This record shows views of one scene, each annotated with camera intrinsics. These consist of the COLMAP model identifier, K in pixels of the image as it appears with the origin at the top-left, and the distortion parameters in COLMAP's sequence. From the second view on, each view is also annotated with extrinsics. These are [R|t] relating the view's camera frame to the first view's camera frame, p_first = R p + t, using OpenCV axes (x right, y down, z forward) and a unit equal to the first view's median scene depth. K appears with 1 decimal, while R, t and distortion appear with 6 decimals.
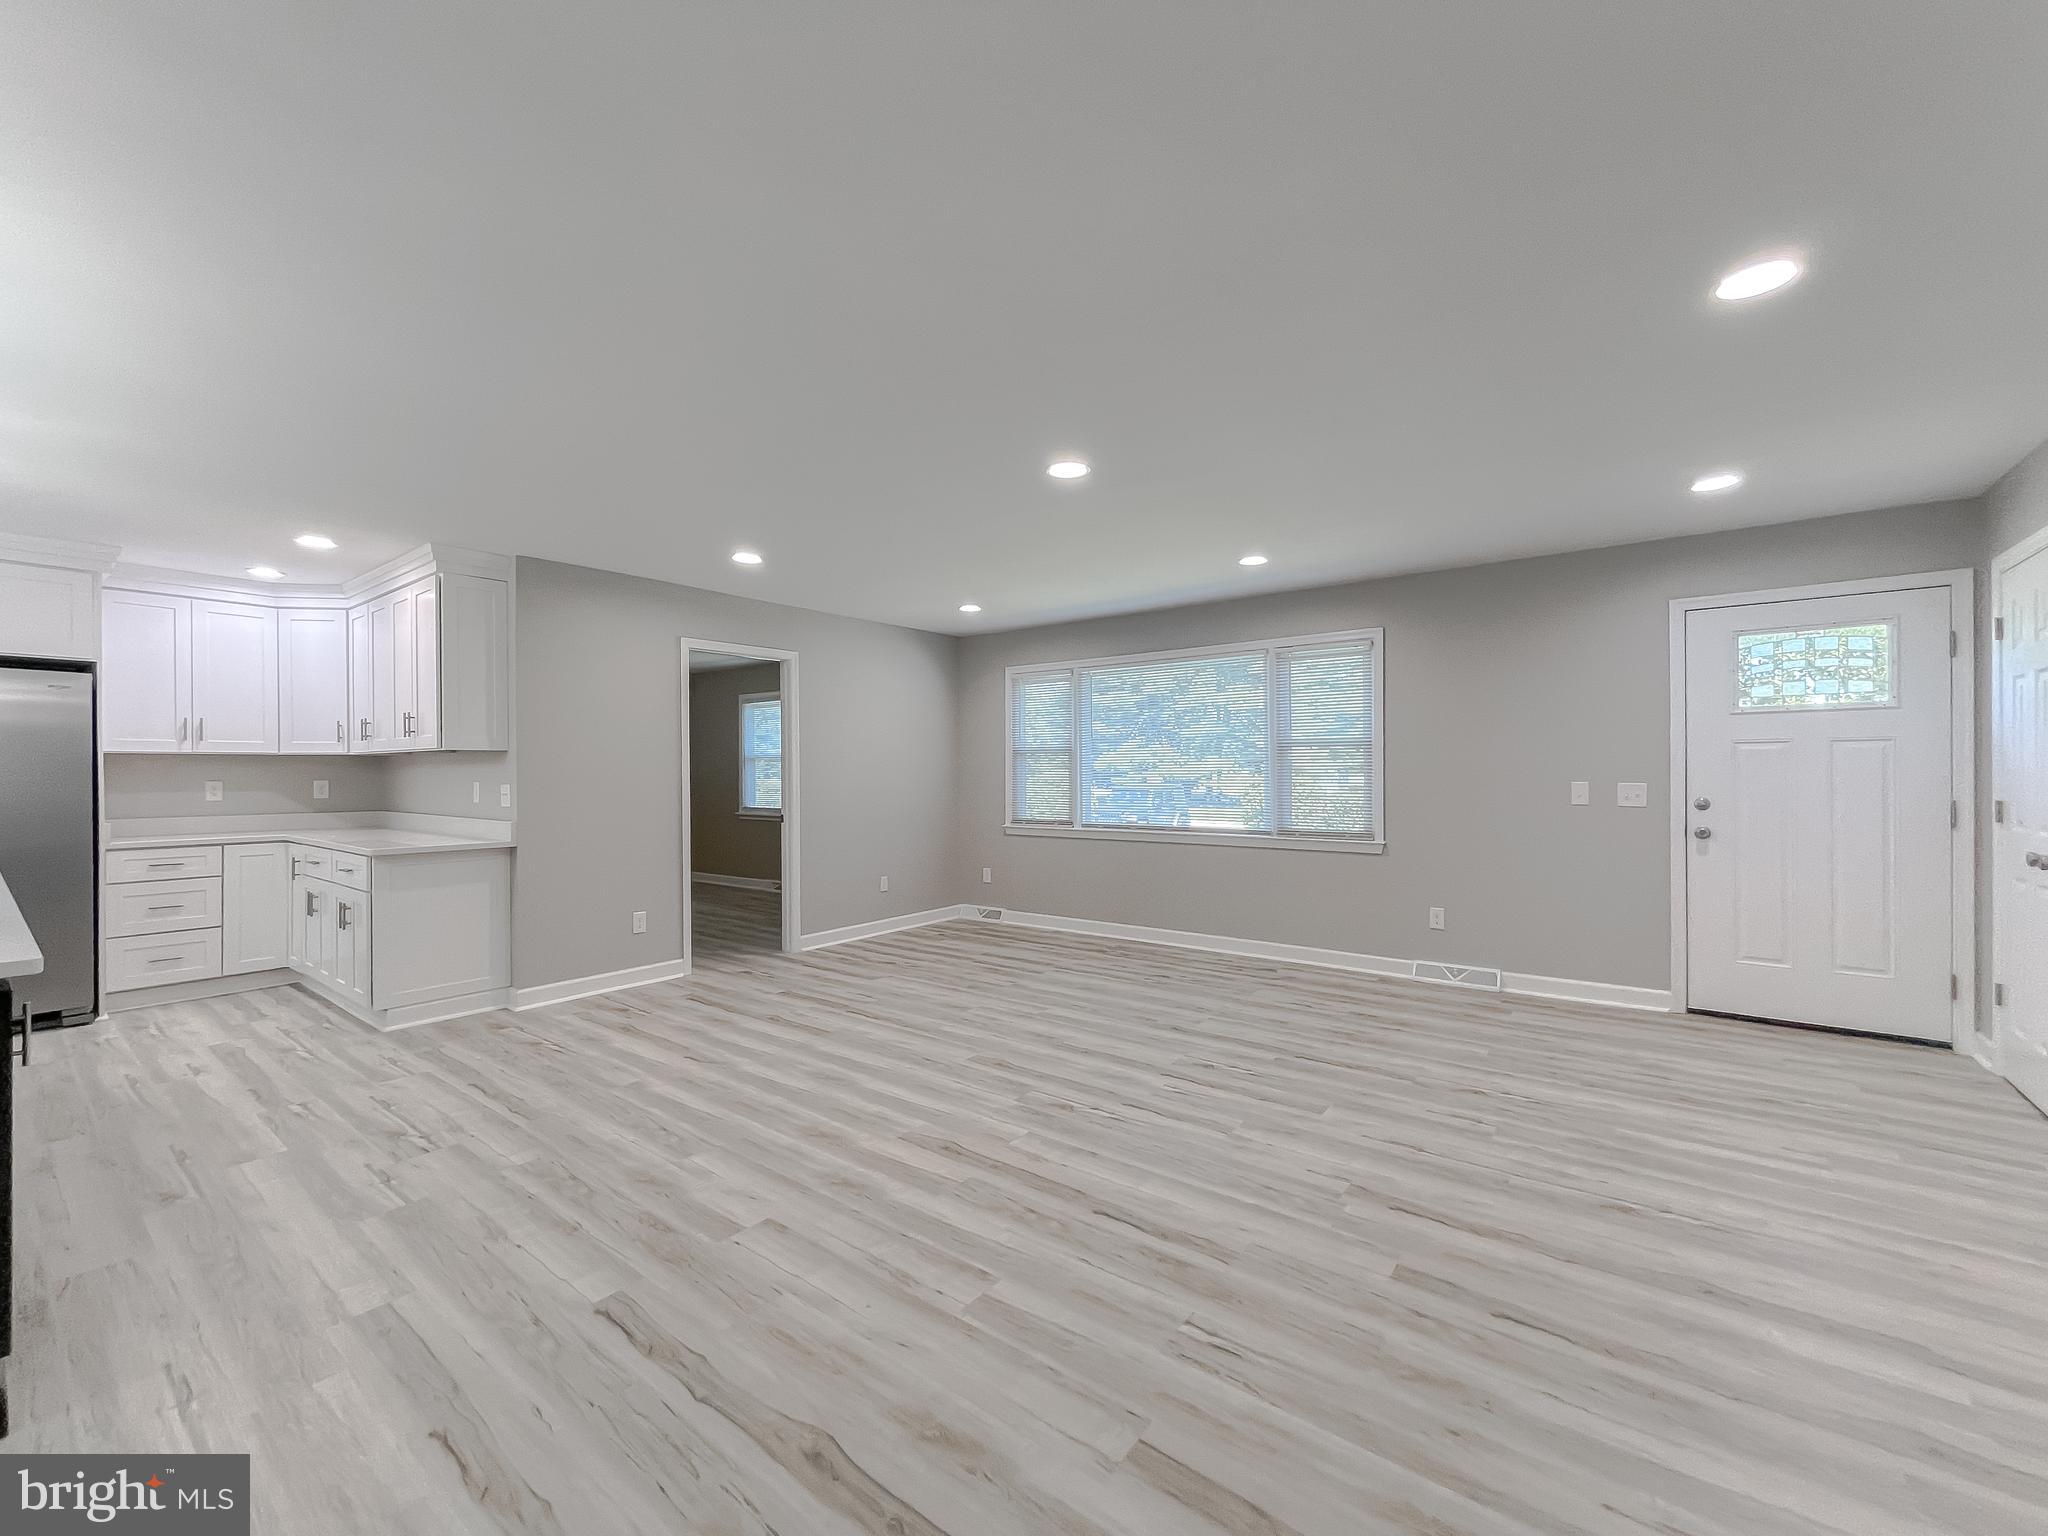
lens RADIAL K [[830.2, 0, 1009.1], [0, 830.2, 774.7], [0, 0, 1]] dist [-0.013108, 0.008792]
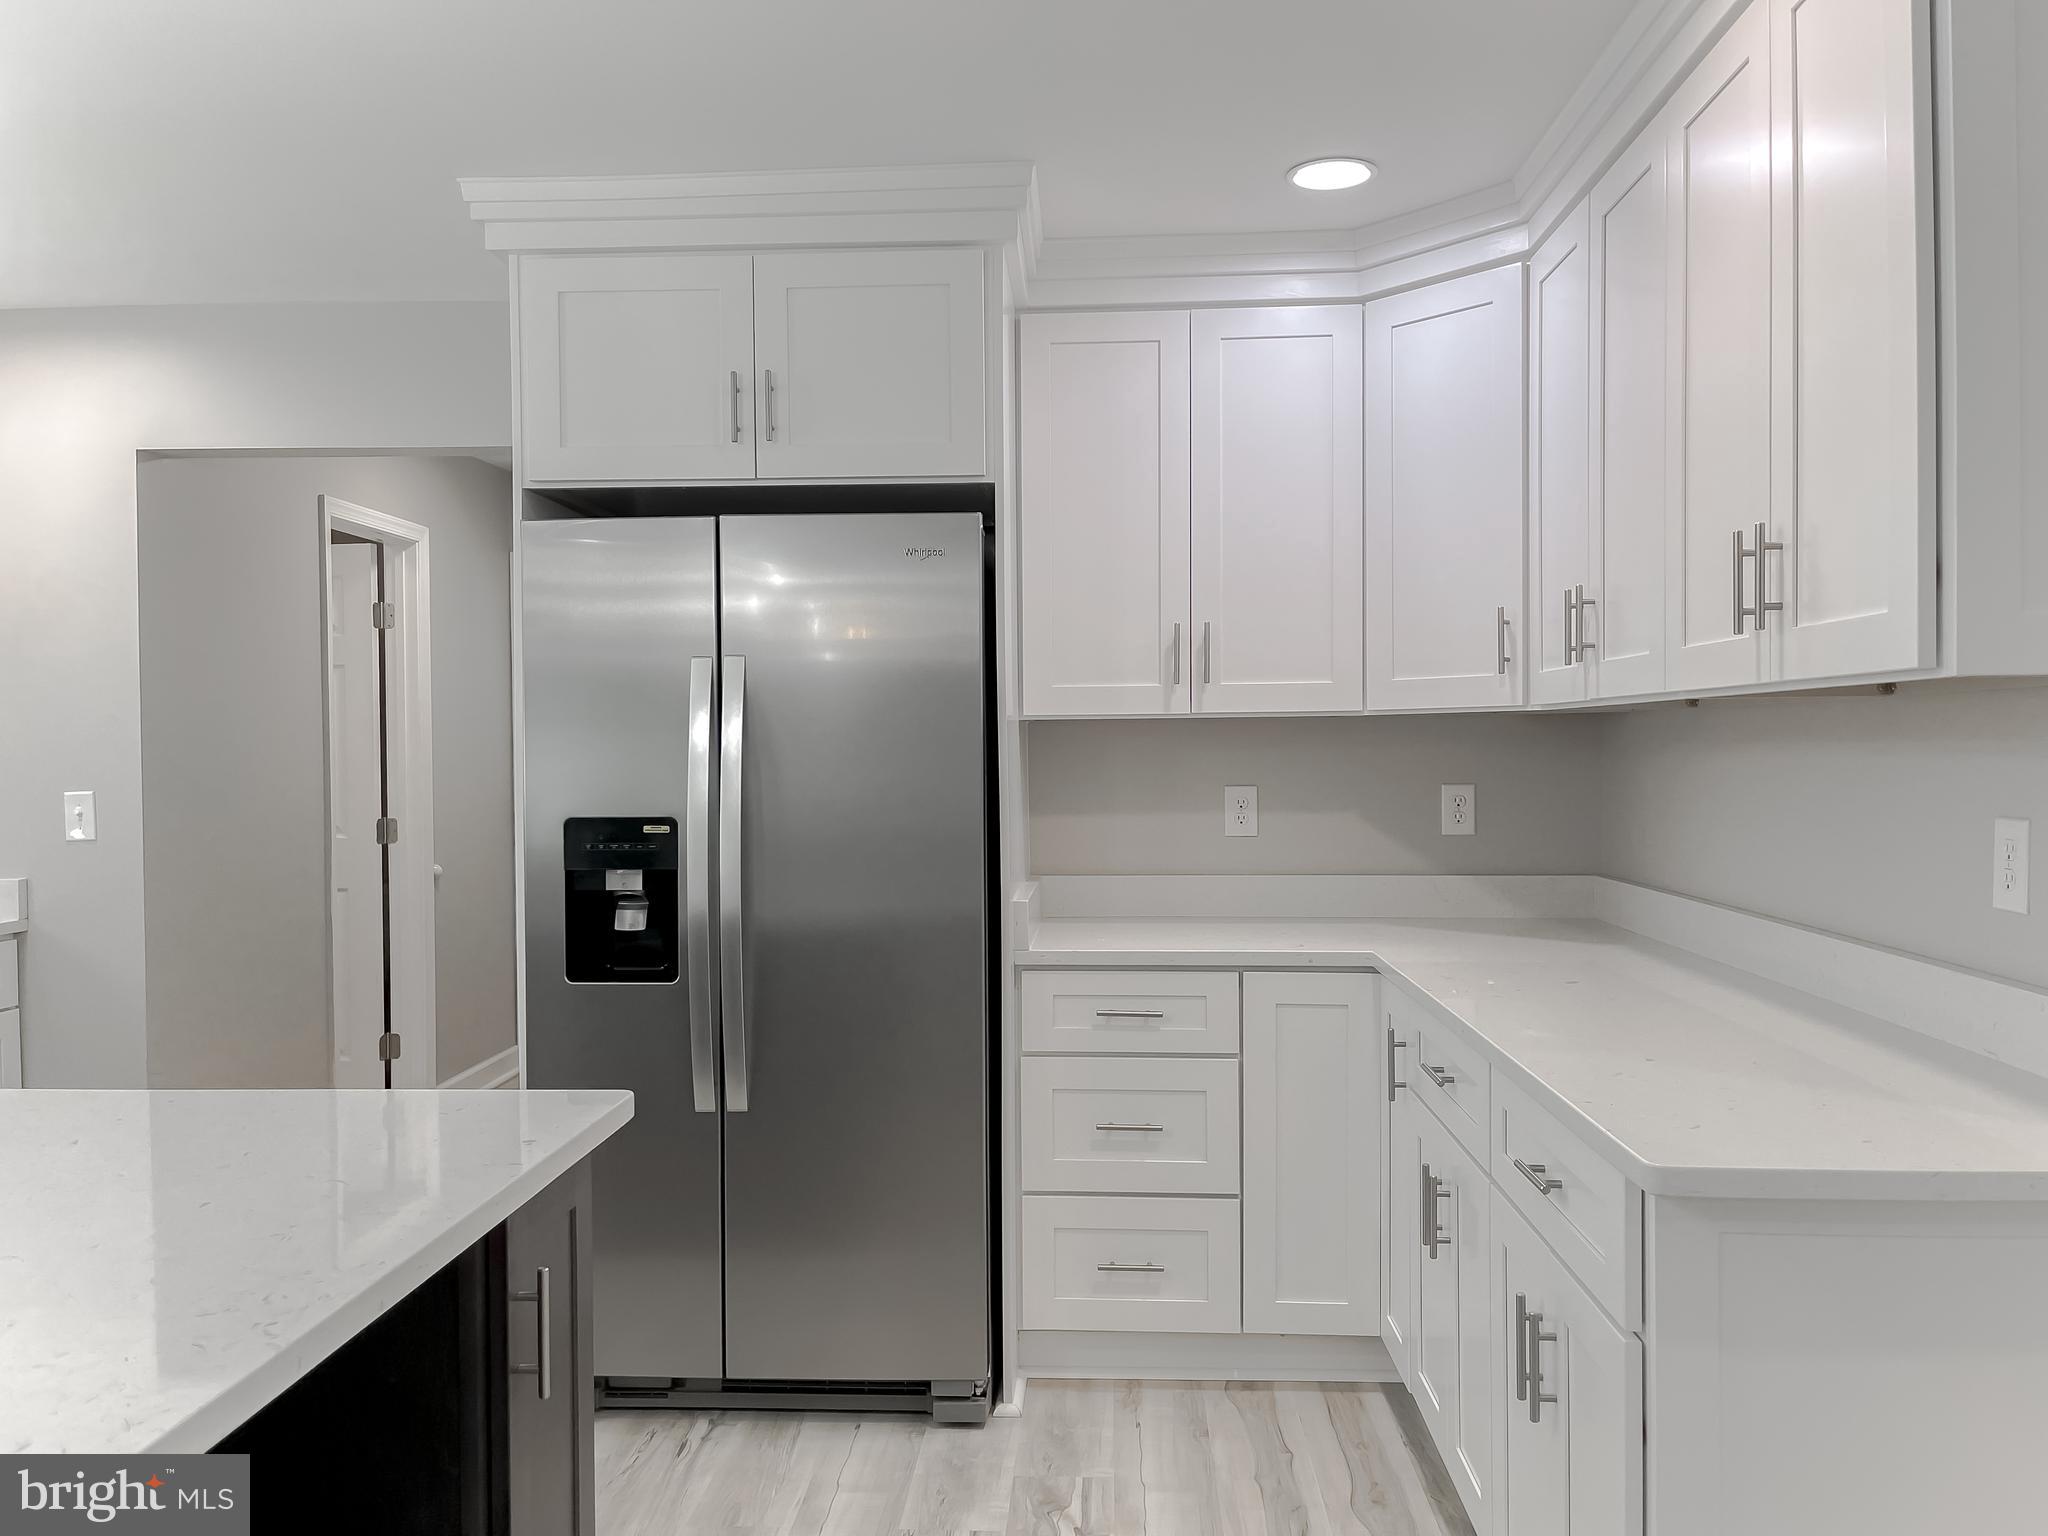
lens RADIAL K [[1549.9, 0, 1019.9], [0, 1549.9, 786.3], [0, 0, 1]] dist [0.034956, -0.000408]
pose [[0.567031, 0.017299, -0.823515, -0.482831], [0.005117, 0.999686, 0.024523, -0.012417], [0.823681, -0.018119, 0.566765, 0.578394]]
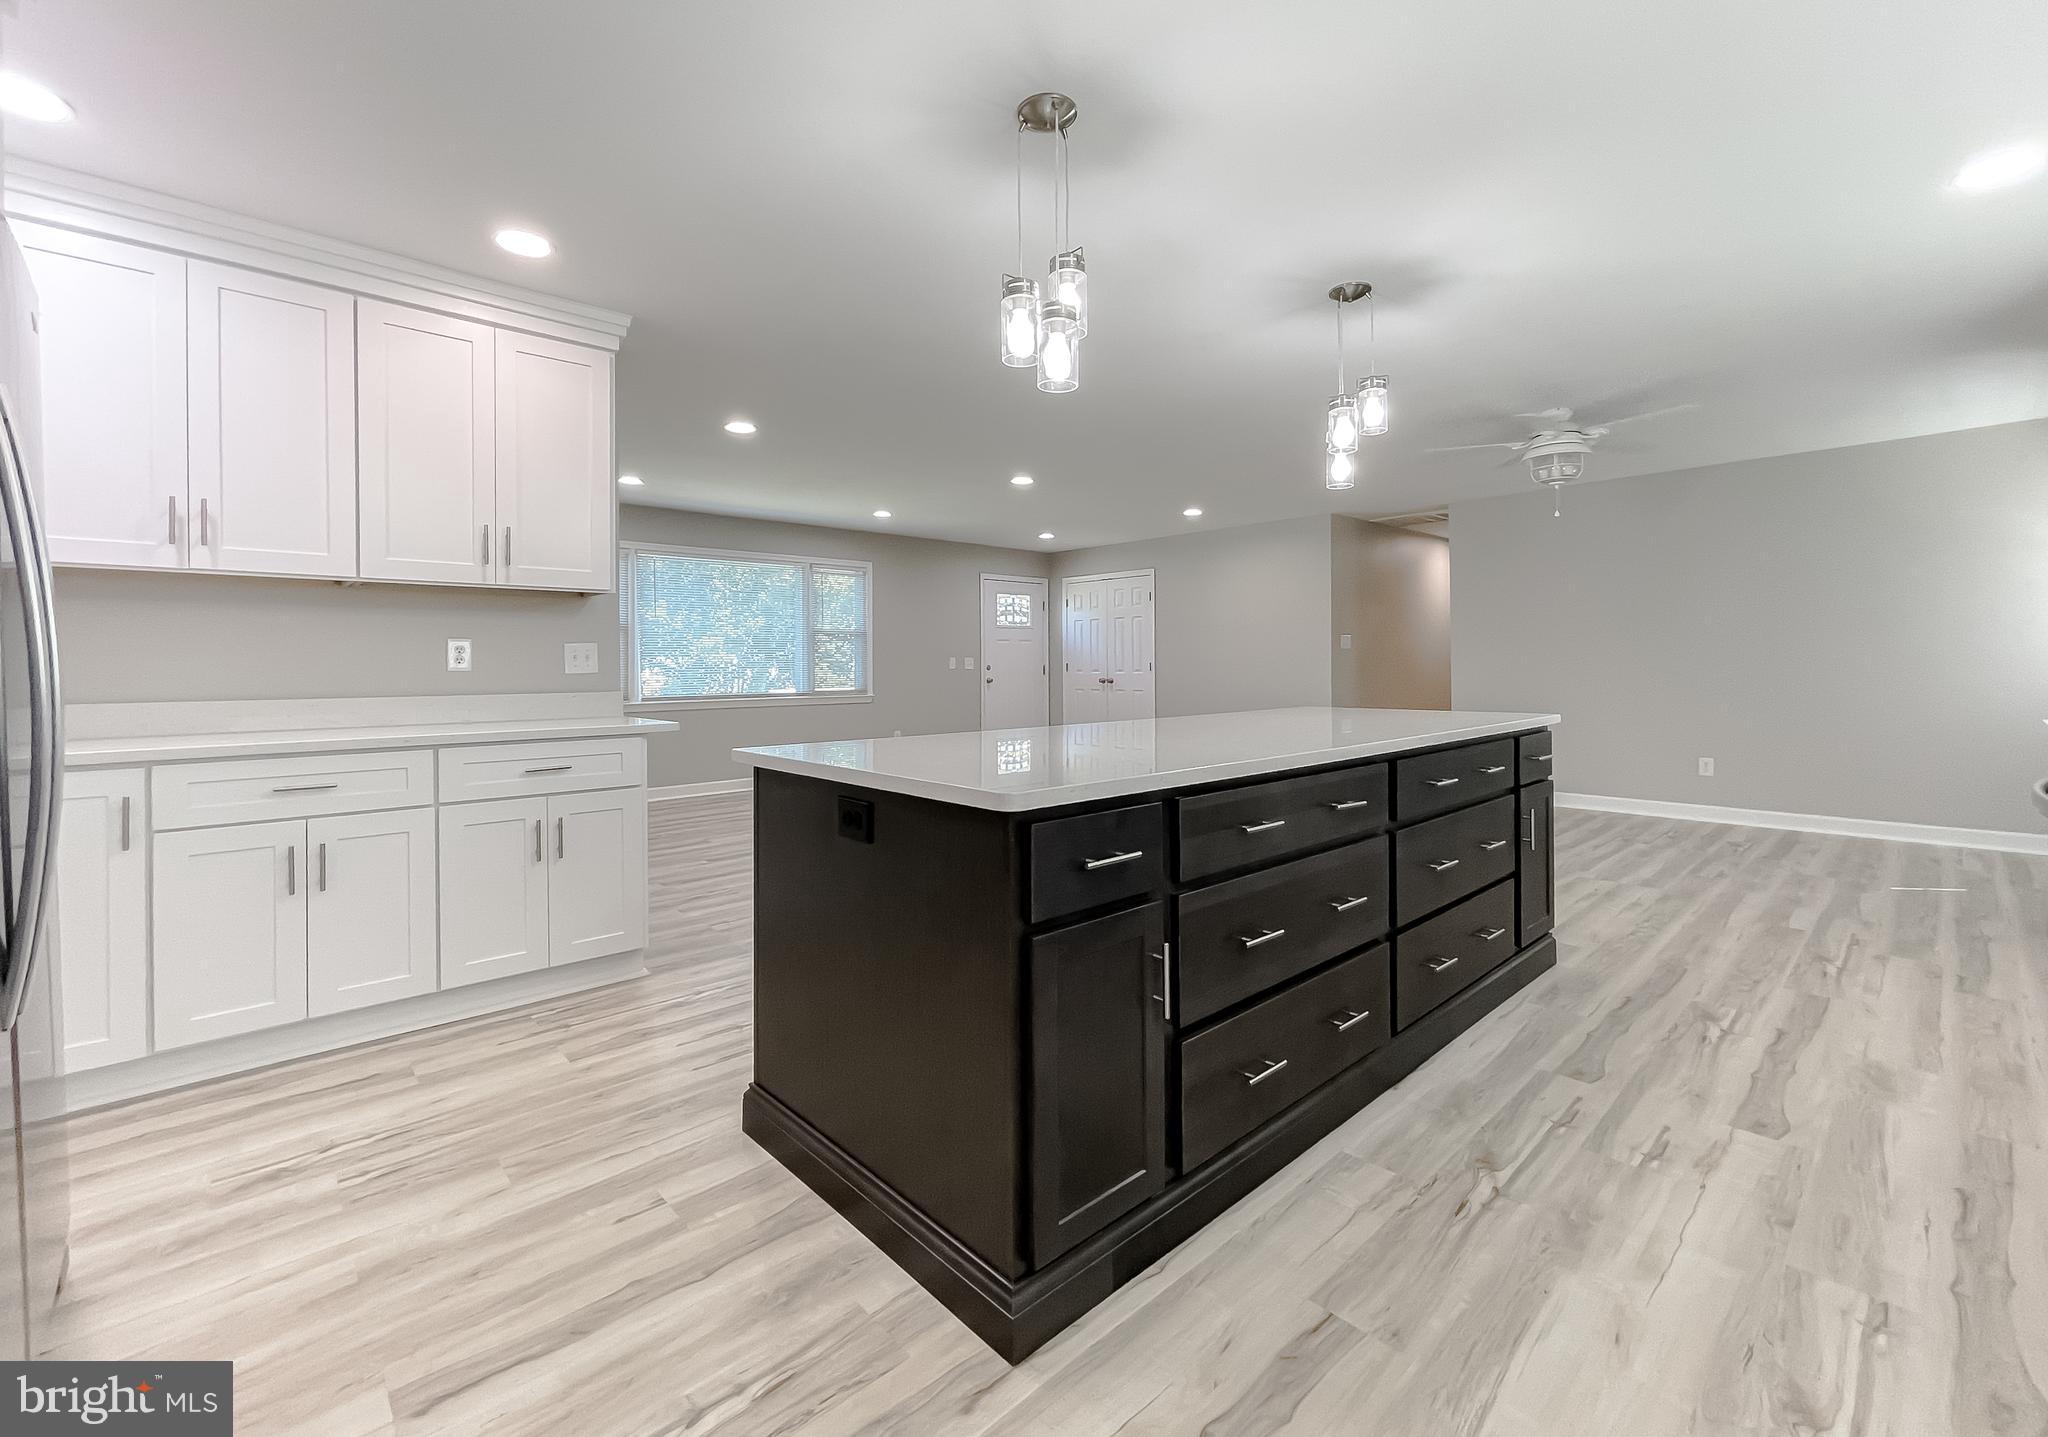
lens RADIAL K [[868.0, 0, 1027.7], [0, 868.0, 666.4], [0, 0, 1]] dist [-0.003507, -0.000409]
pose [[0.162254, 0.003495, 0.986743, -1.345564], [0.008606, 0.999951, -0.004957, 0.041619], [-0.986711, 0.009296, 0.162216, 0.493012]]
